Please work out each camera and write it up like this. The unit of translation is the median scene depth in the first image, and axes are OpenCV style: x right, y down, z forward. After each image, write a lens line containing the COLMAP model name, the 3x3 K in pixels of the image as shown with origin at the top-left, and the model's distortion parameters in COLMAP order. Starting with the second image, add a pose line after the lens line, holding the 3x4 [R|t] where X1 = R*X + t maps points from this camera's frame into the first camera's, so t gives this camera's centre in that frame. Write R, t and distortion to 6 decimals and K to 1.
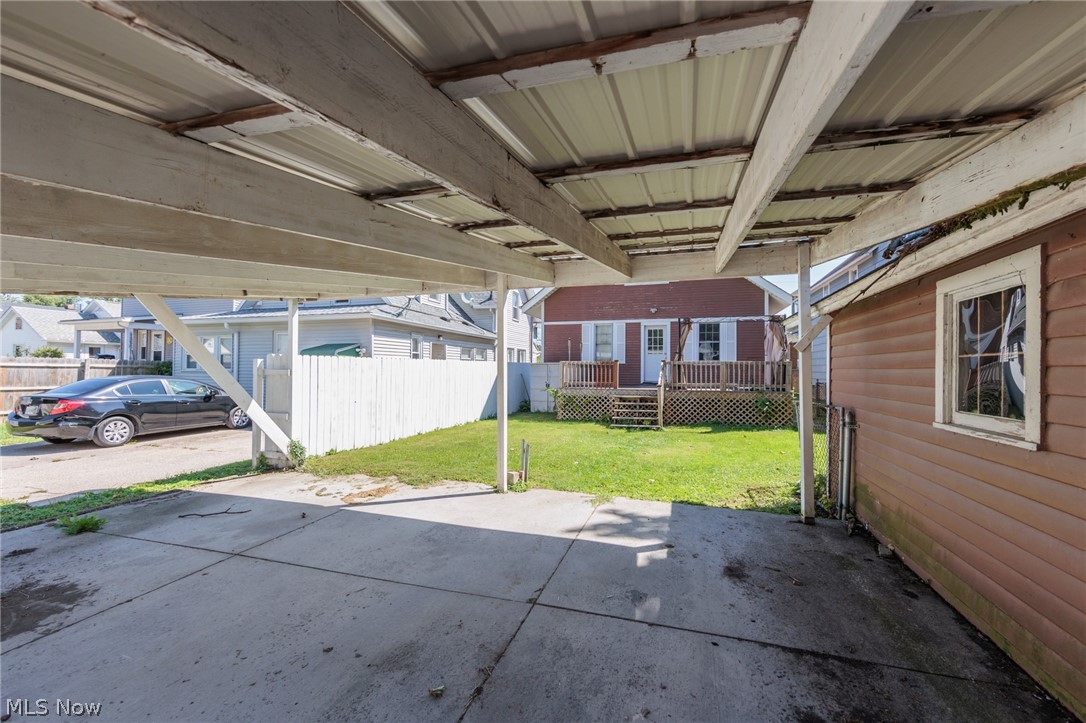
lens RADIAL K [[437.9, 0, 548.6], [0, 437.9, 359.8], [0, 0, 1]] dist [-0.000732, -0.000369]
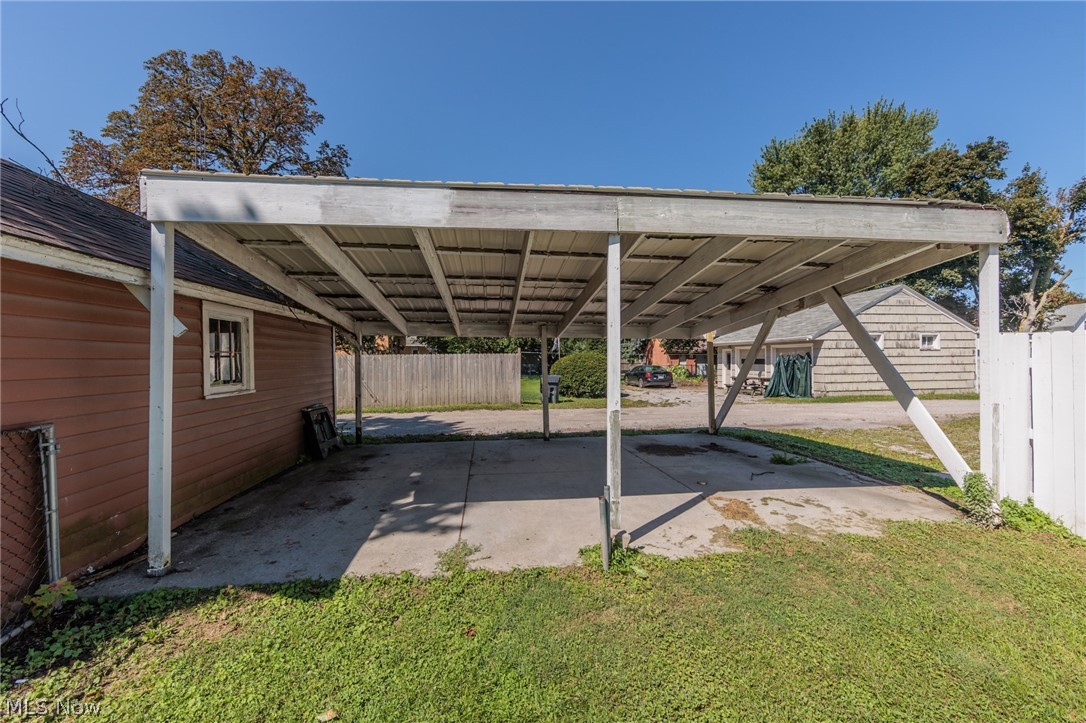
lens RADIAL K [[437.9, 0, 548.6], [0, 437.9, 359.8], [0, 0, 1]] dist [-0.000732, -0.000369]
pose [[-0.903176, 0.001765, -0.429266, 0.281300], [0.010291, 0.999793, -0.017541, 0.035561], [0.429146, -0.020261, -0.903008, 1.673431]]
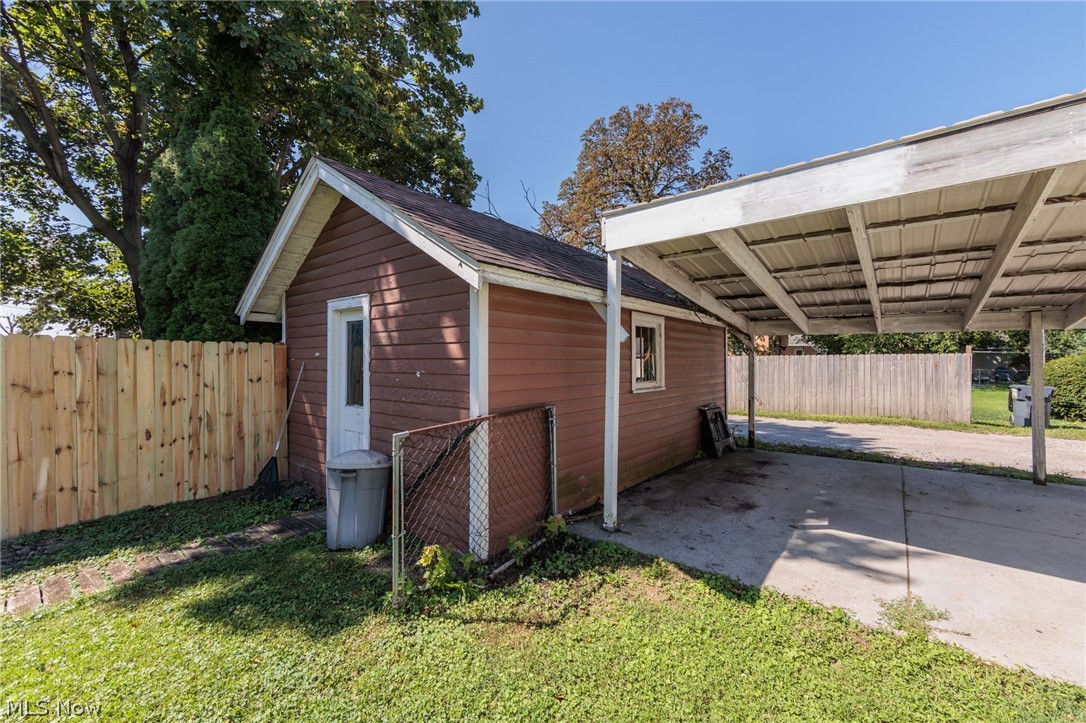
lens RADIAL K [[441.0, 0, 544.4], [0, 441.0, 361.3], [0, 0, 1]] dist [-0.001091, -0.000264]
pose [[-0.932227, -0.005366, 0.361834, 0.339182], [-0.011858, 0.999806, -0.015725, 0.034109], [-0.361679, -0.018950, -0.932110, 1.656288]]
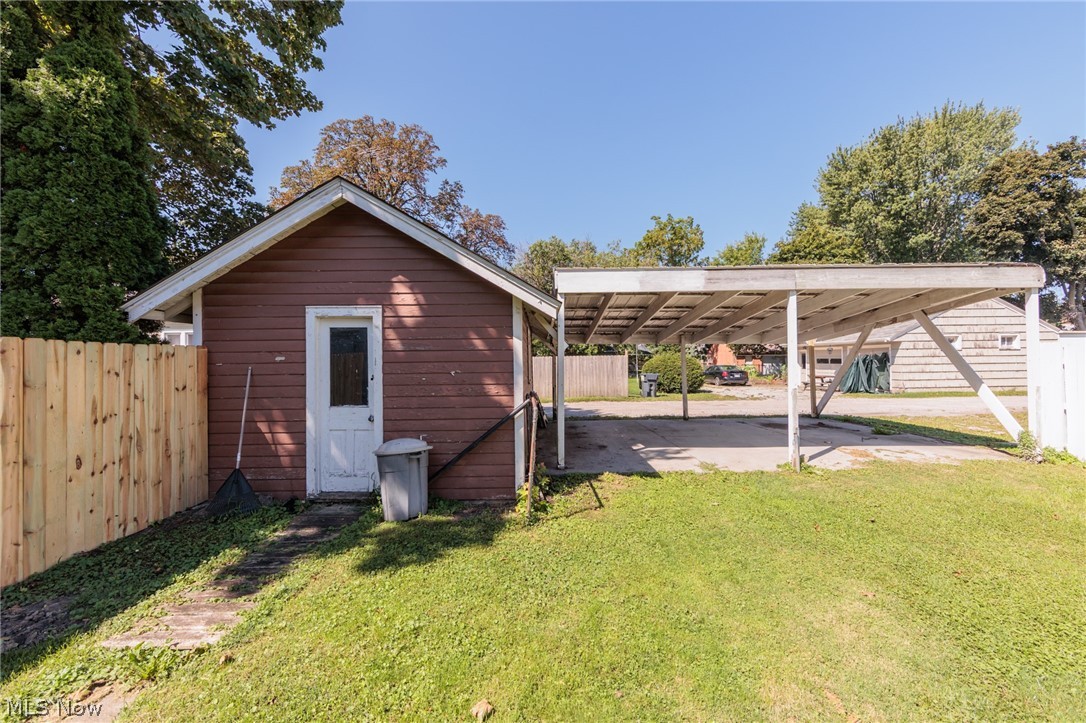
lens RADIAL K [[430.1, 0, 544.9], [0, 430.1, 352.2], [0, 0, 1]] dist [-0.001637, -0.000600]
pose [[-0.947370, -0.000295, -0.320140, 0.937037], [0.012516, 0.999201, -0.037959, 0.038479], [0.319895, -0.039968, -0.946610, 2.013382]]
